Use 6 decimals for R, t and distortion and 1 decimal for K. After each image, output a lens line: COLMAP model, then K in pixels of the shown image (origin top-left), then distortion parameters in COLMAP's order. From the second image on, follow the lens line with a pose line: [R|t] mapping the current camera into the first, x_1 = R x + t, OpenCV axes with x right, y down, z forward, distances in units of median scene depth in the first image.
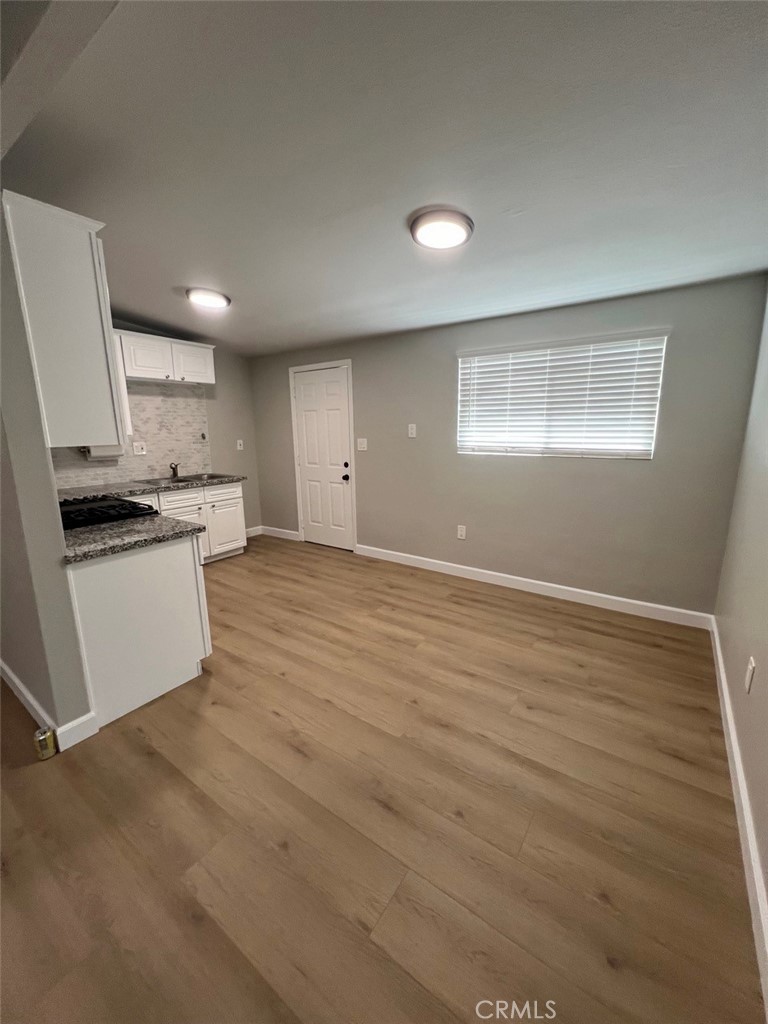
lens RADIAL K [[410.8, 0, 384.0], [0, 410.8, 512.0], [0, 0, 1]] dist [-0.000635, -0.000294]
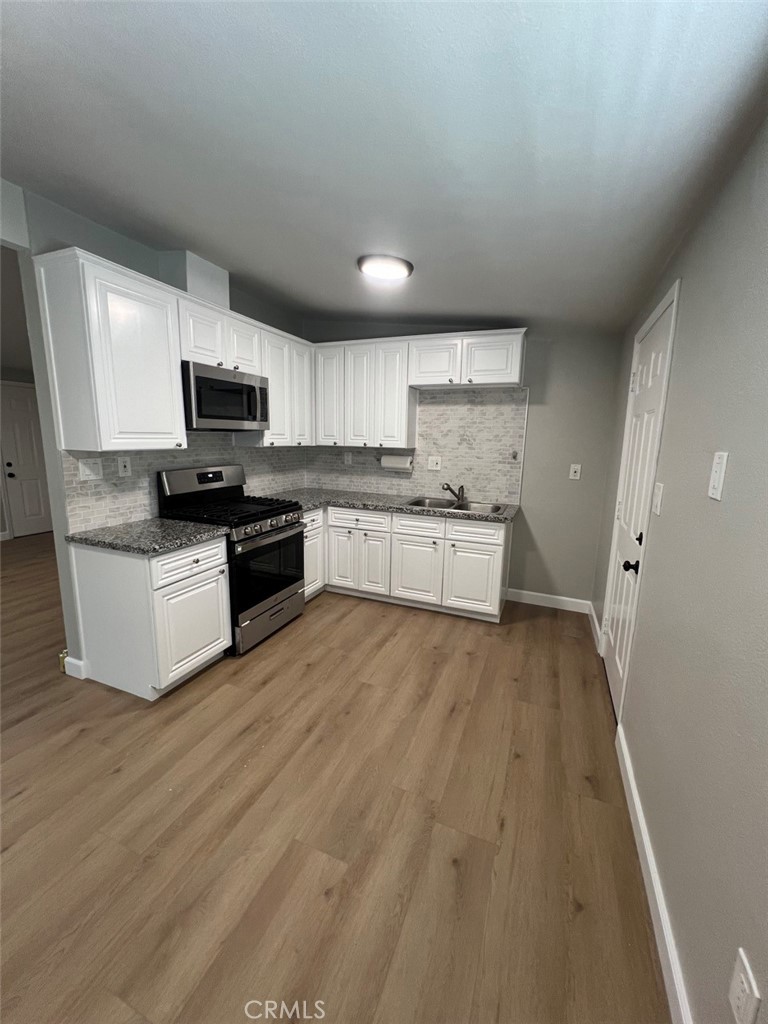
lens RADIAL K [[410.8, 0, 384.0], [0, 410.8, 512.0], [0, 0, 1]] dist [-0.000635, -0.000294]
pose [[0.219438, 0.191170, -0.956714, 0.279154], [-0.225869, 0.963928, 0.140805, -0.156183], [0.949121, 0.185194, 0.254701, 0.693130]]
